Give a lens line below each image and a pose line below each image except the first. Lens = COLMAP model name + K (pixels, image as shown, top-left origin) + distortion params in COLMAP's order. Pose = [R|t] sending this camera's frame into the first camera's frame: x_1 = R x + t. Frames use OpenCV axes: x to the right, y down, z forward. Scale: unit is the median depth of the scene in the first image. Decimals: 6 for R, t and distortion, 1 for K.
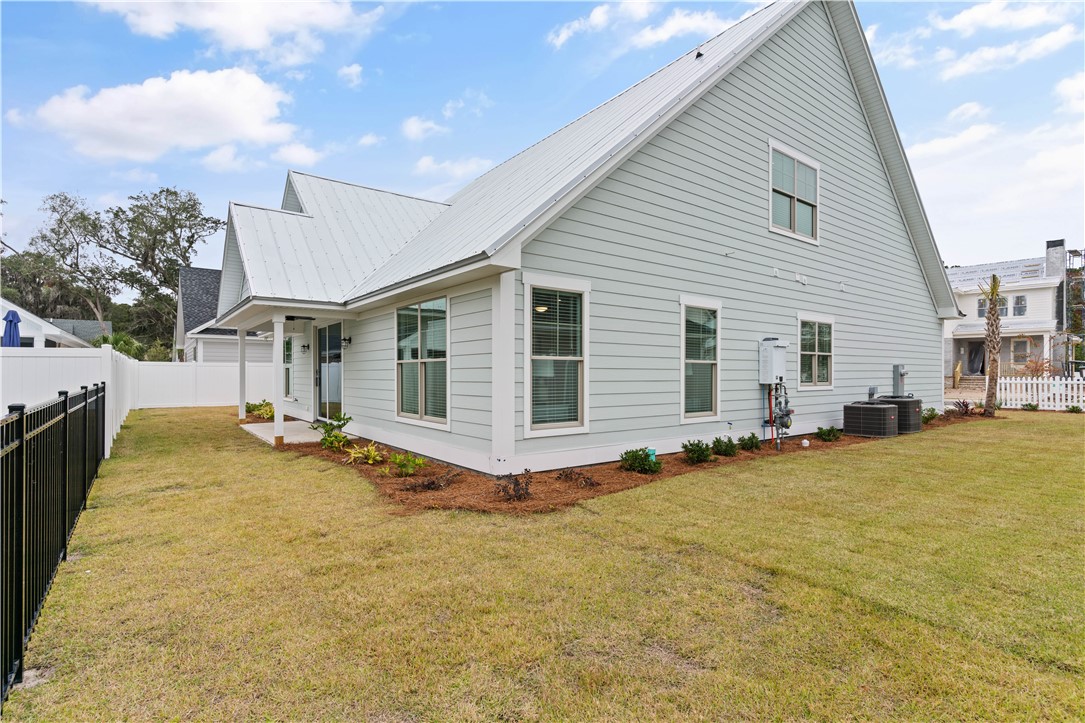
lens RADIAL K [[521.6, 0, 537.2], [0, 521.6, 374.6], [0, 0, 1]] dist [-0.004521, -0.001662]
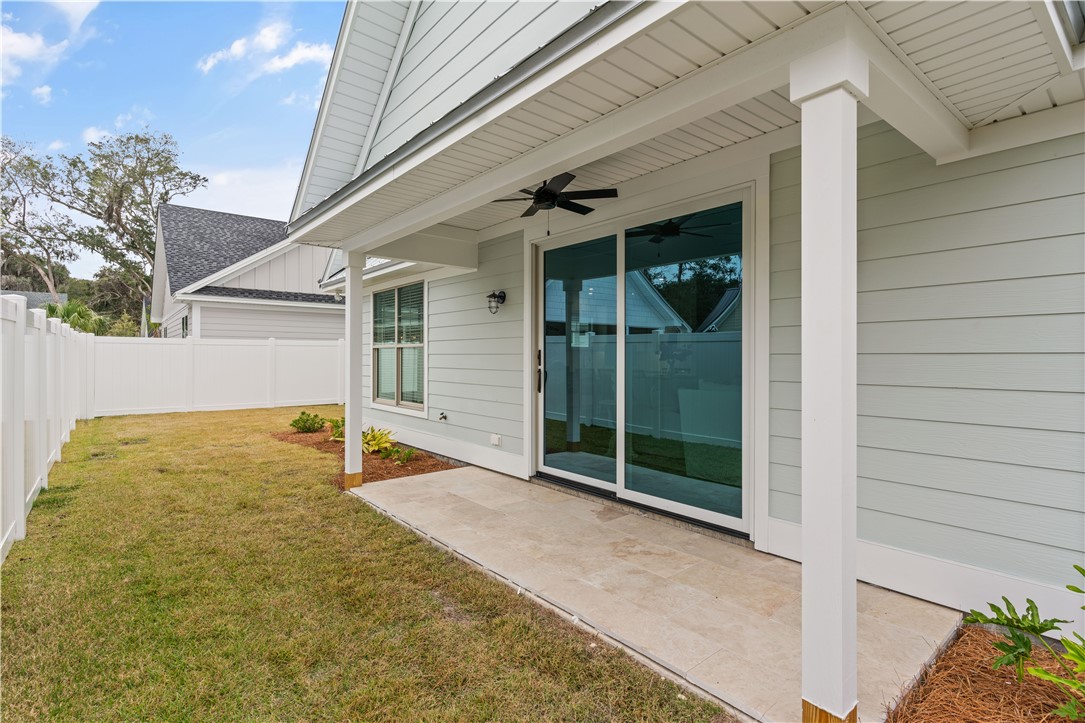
lens RADIAL K [[525.1, 0, 521.8], [0, 525.1, 360.2], [0, 0, 1]] dist [0.000681, 0.000813]
pose [[0.999728, 0.009660, 0.021229, -0.120184], [-0.009630, 0.999952, -0.001520, -0.000548], [-0.021243, 0.001315, 0.999773, 0.160313]]
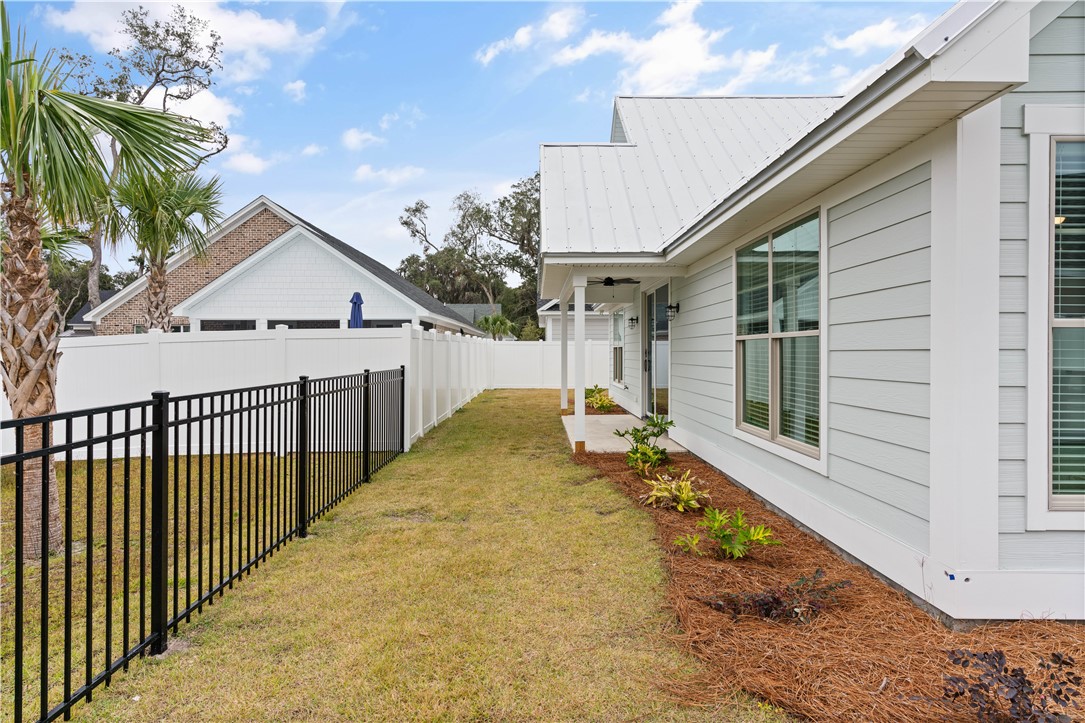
lens RADIAL K [[598.2, 0, 536.2], [0, 598.2, 357.5], [0, 0, 1]] dist [0.001707, 0.001048]
pose [[0.797486, 0.004901, -0.603317, -0.006481], [0.000668, 0.999959, 0.009005, -0.001506], [0.603337, -0.007584, 0.797450, 0.055884]]
